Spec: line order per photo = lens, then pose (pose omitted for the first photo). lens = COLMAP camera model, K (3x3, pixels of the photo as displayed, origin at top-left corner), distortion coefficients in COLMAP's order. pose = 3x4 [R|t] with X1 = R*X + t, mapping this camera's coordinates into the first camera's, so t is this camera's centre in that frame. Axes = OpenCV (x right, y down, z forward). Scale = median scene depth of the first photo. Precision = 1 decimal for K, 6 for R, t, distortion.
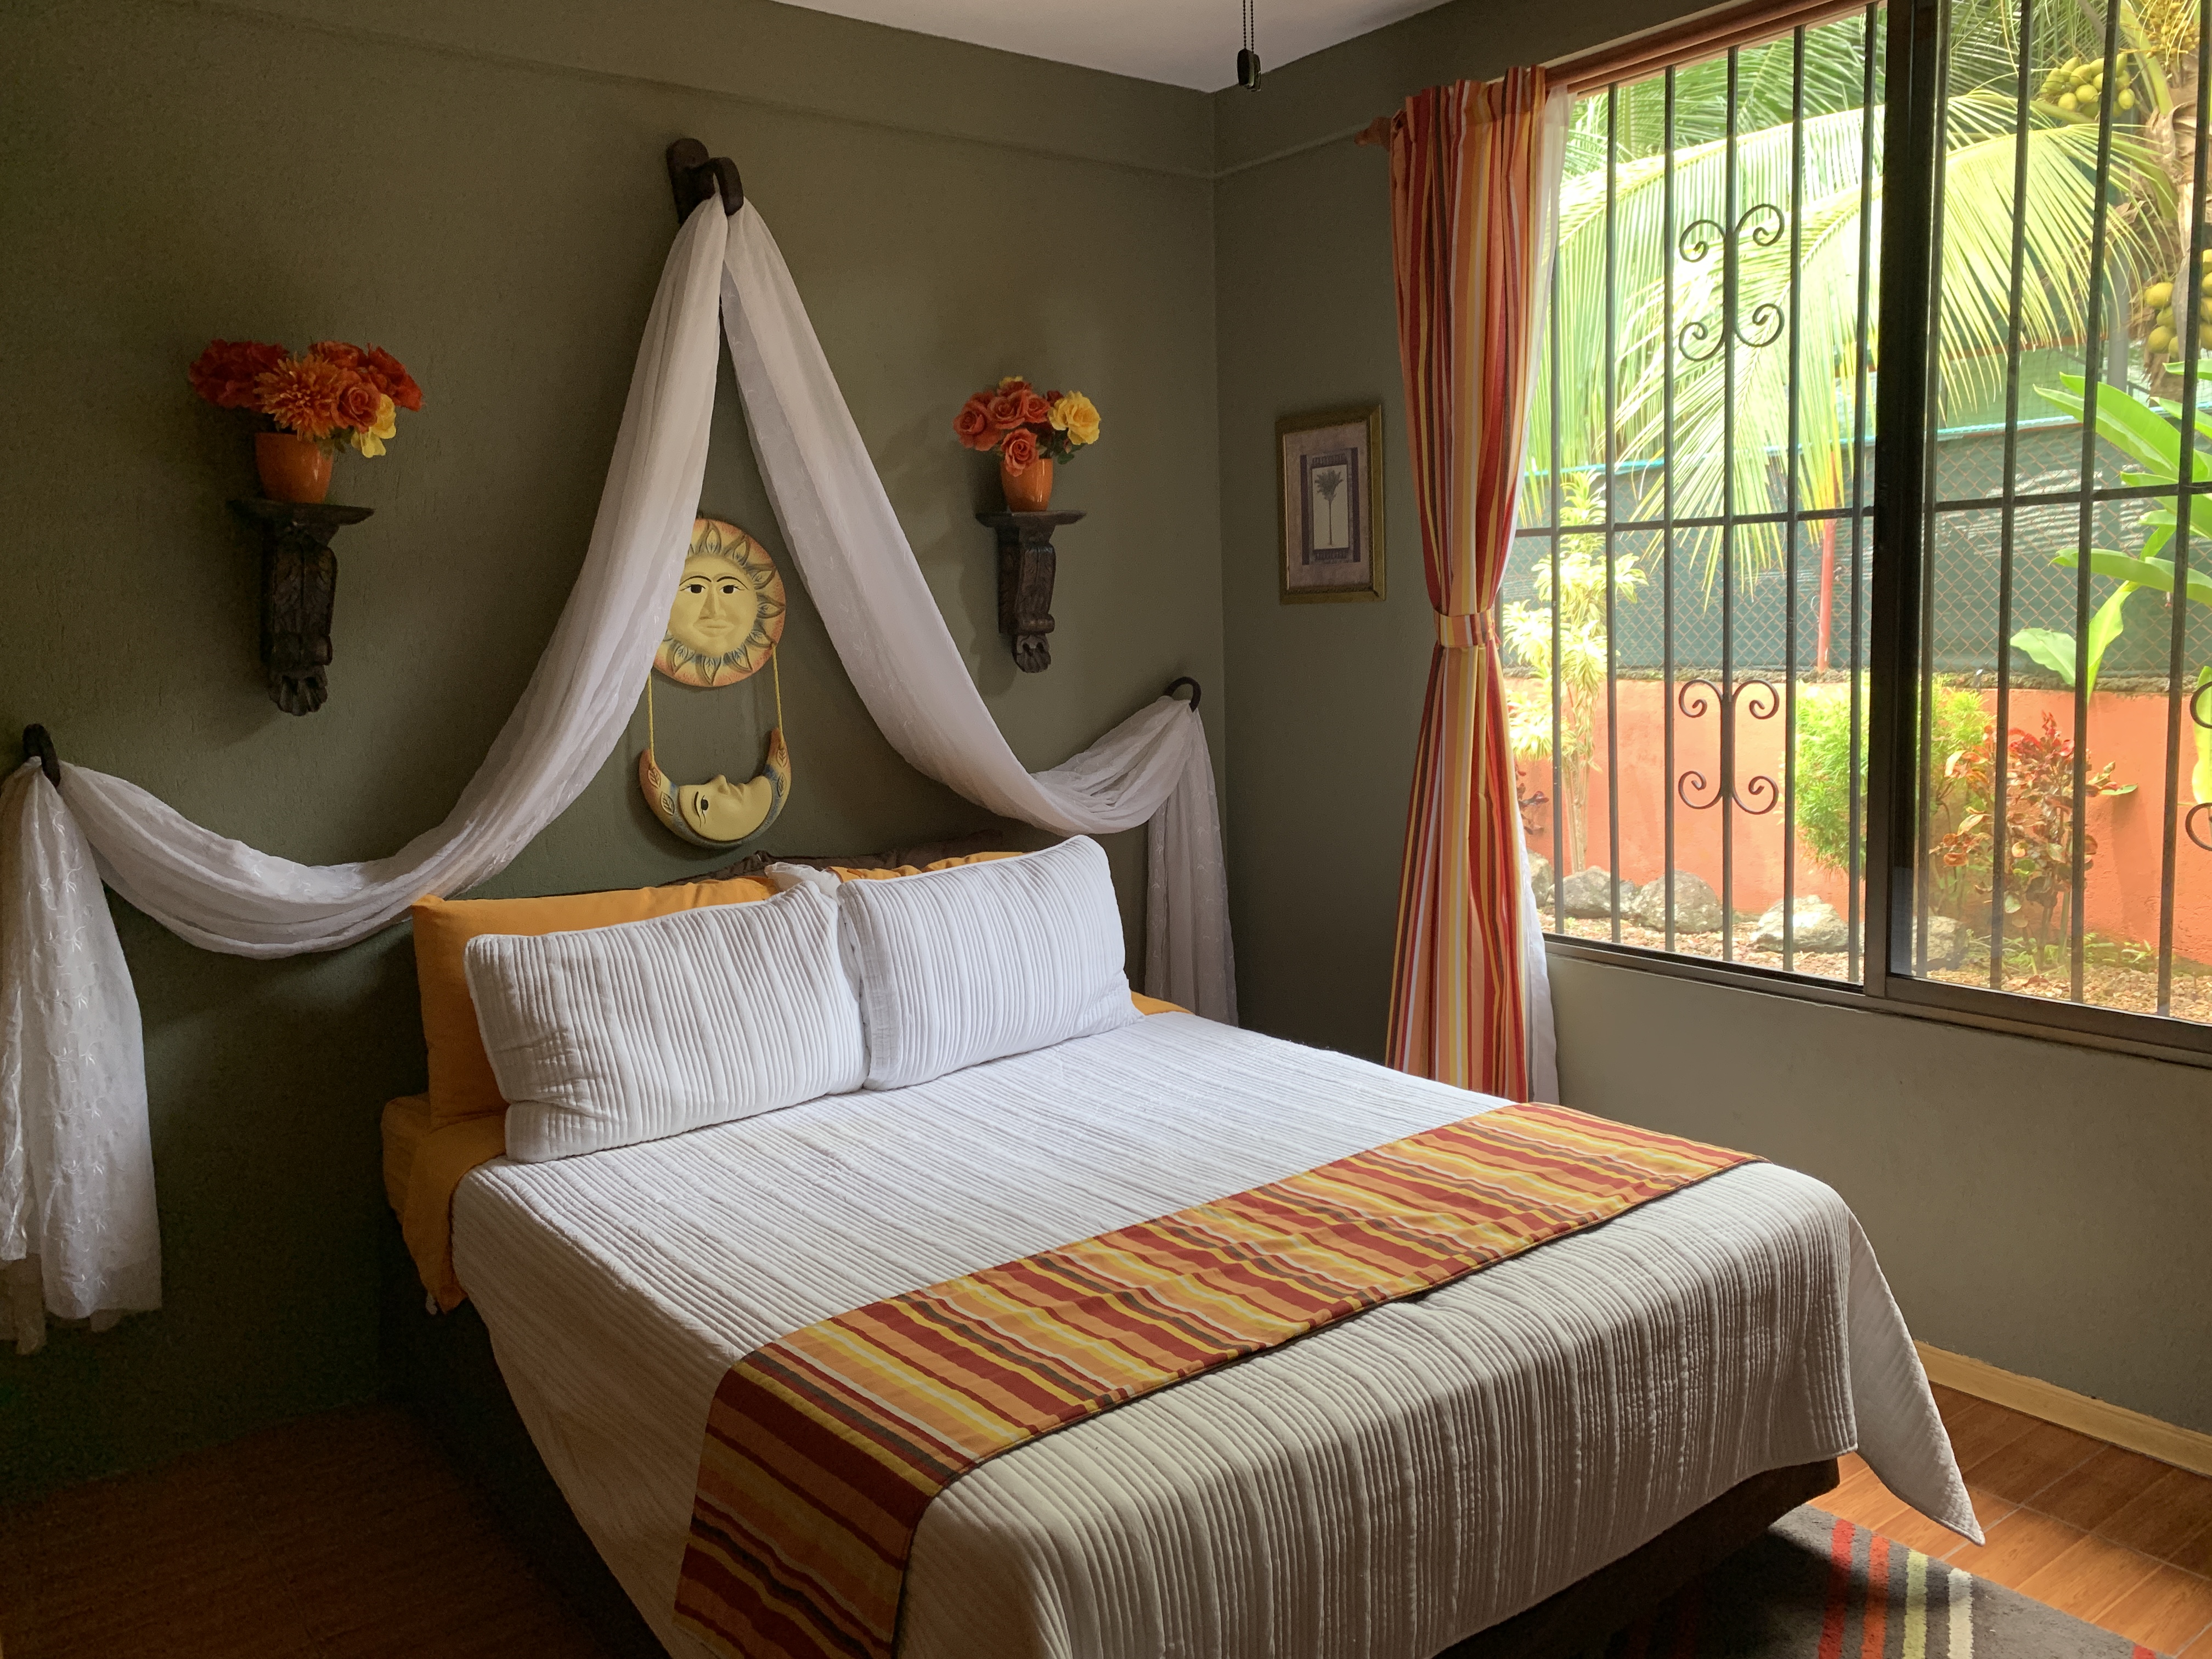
lens RADIAL K [[1691.1, 0, 1108.3], [0, 1691.1, 817.1], [0, 0, 1]] dist [0.048944, -0.069188]
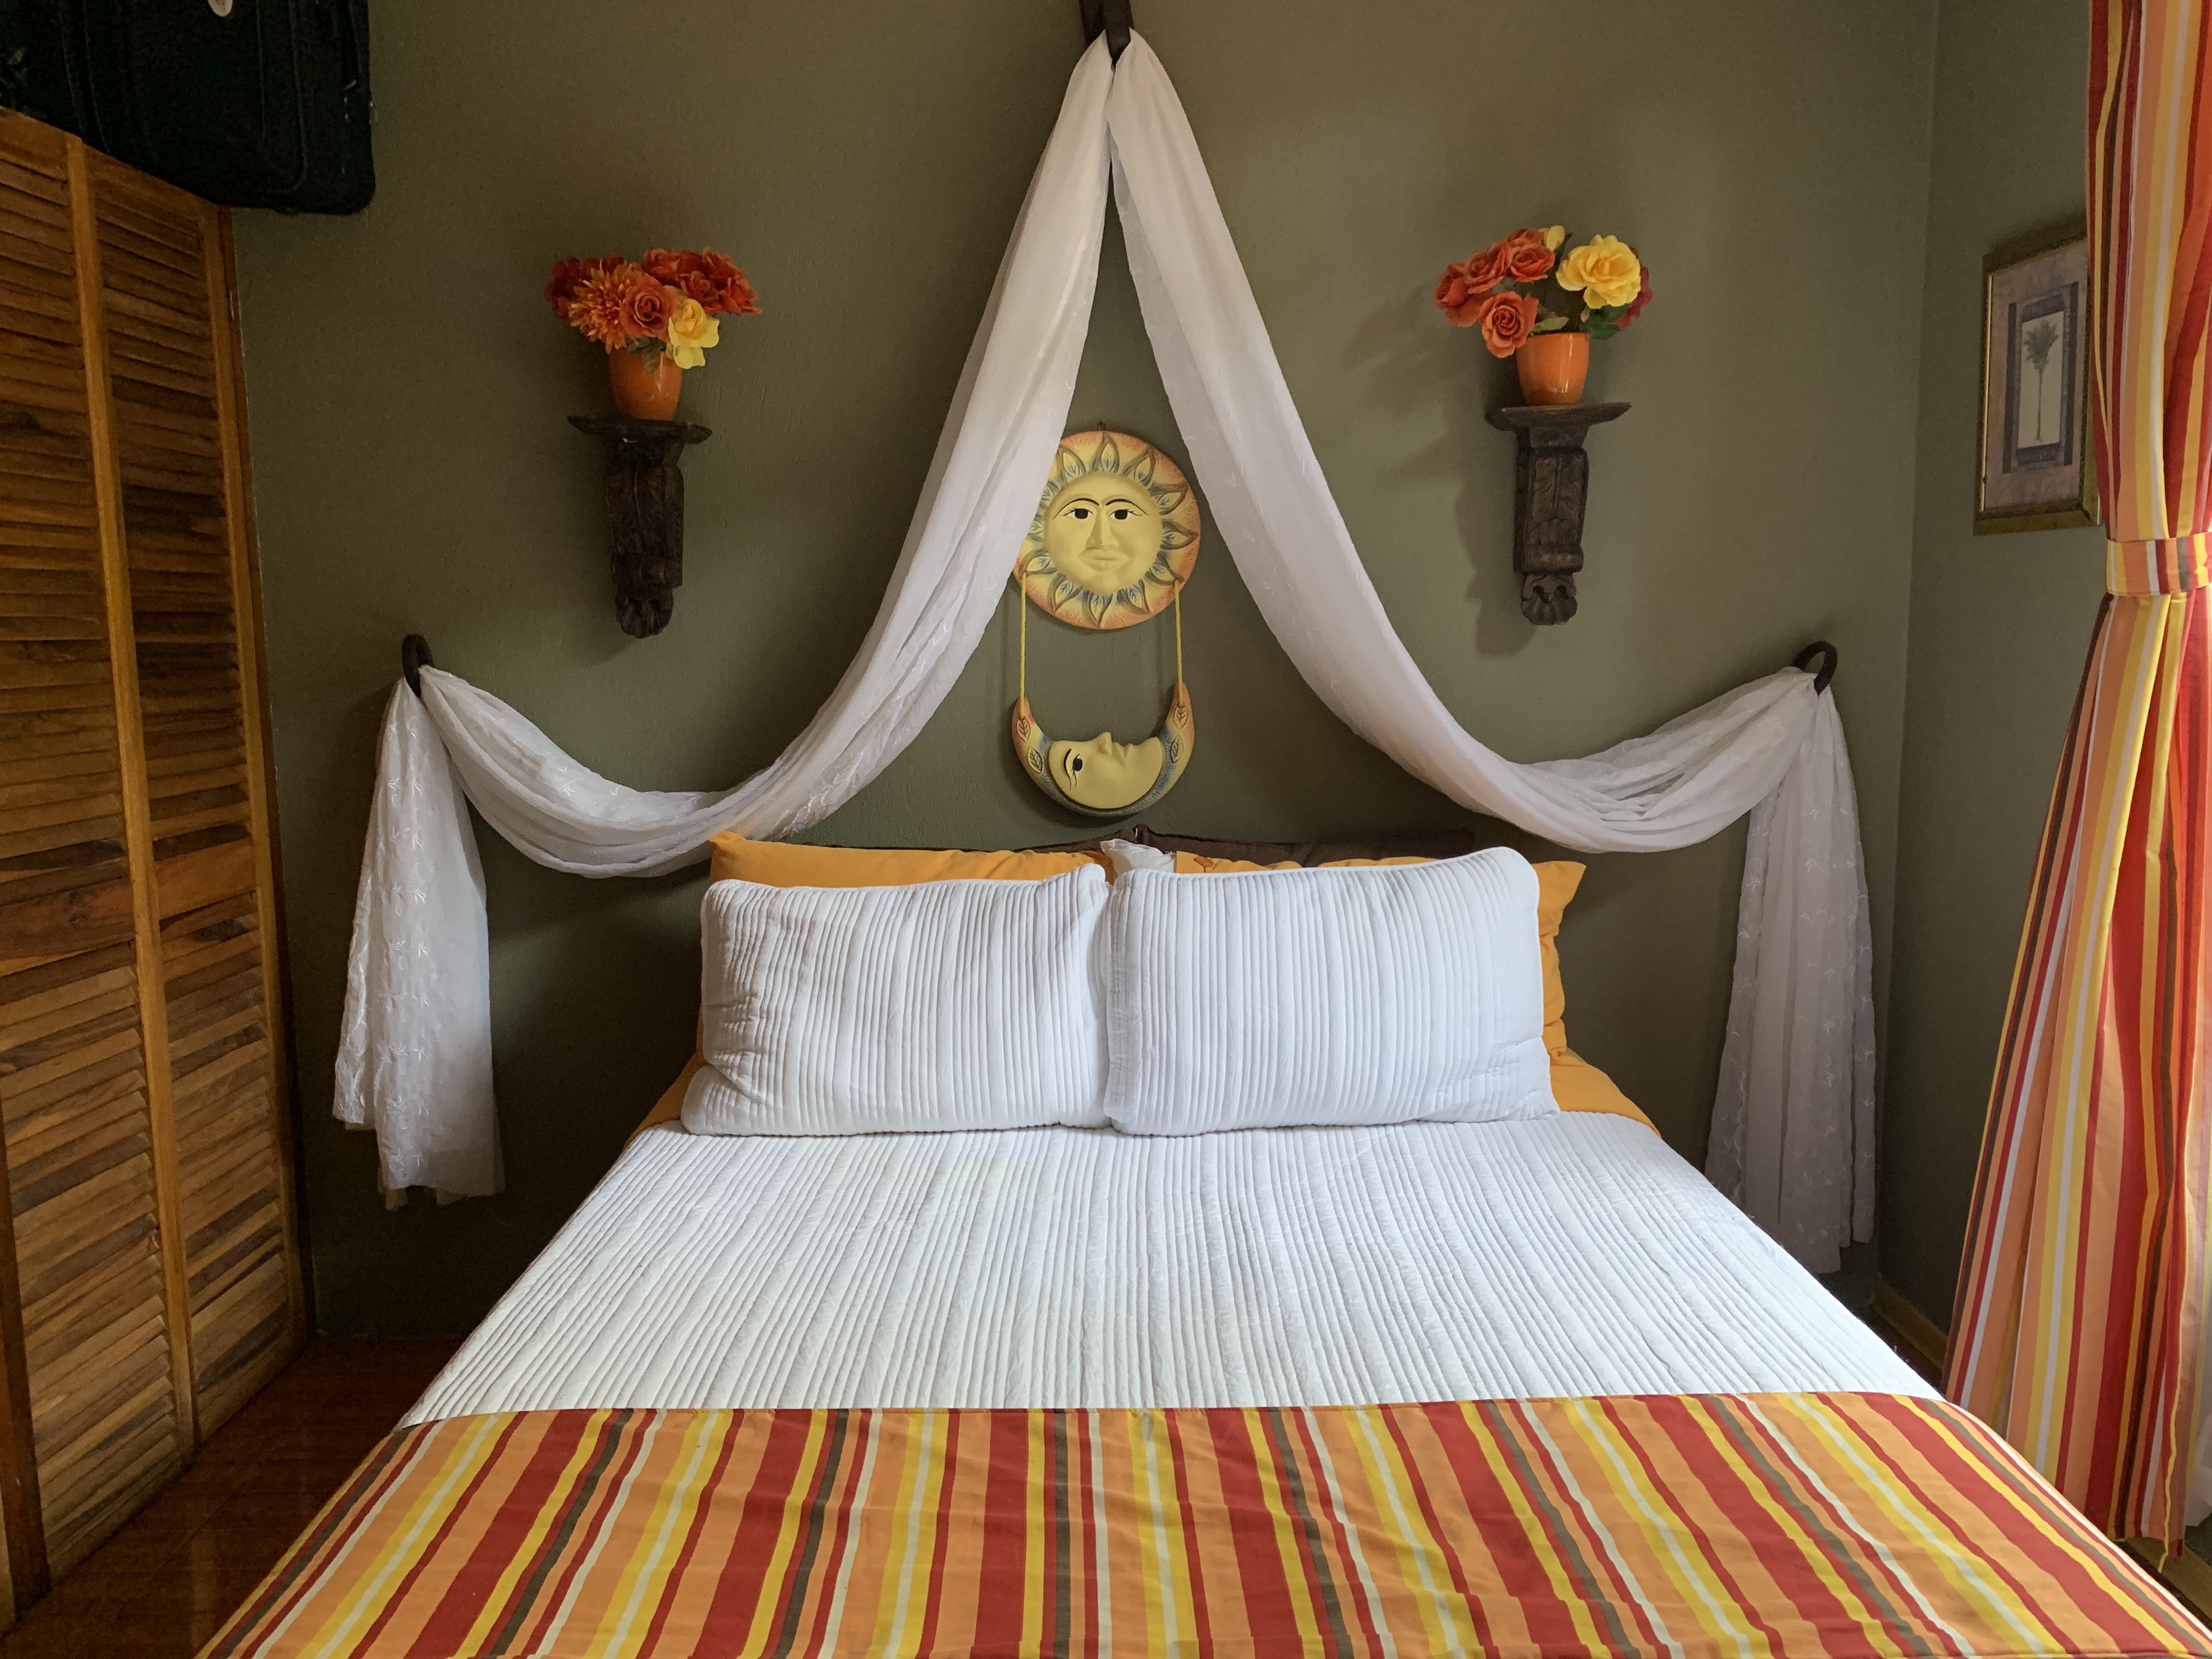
lens RADIAL K [[1691.1, 0, 1102.4], [0, 1691.1, 828.4], [0, 0, 1]] dist [0.048944, -0.069188]
pose [[0.794355, 0.099160, -0.599305, 0.326180], [-0.087080, 0.994985, 0.049208, -0.020819], [0.601180, 0.013099, 0.799007, 0.358982]]
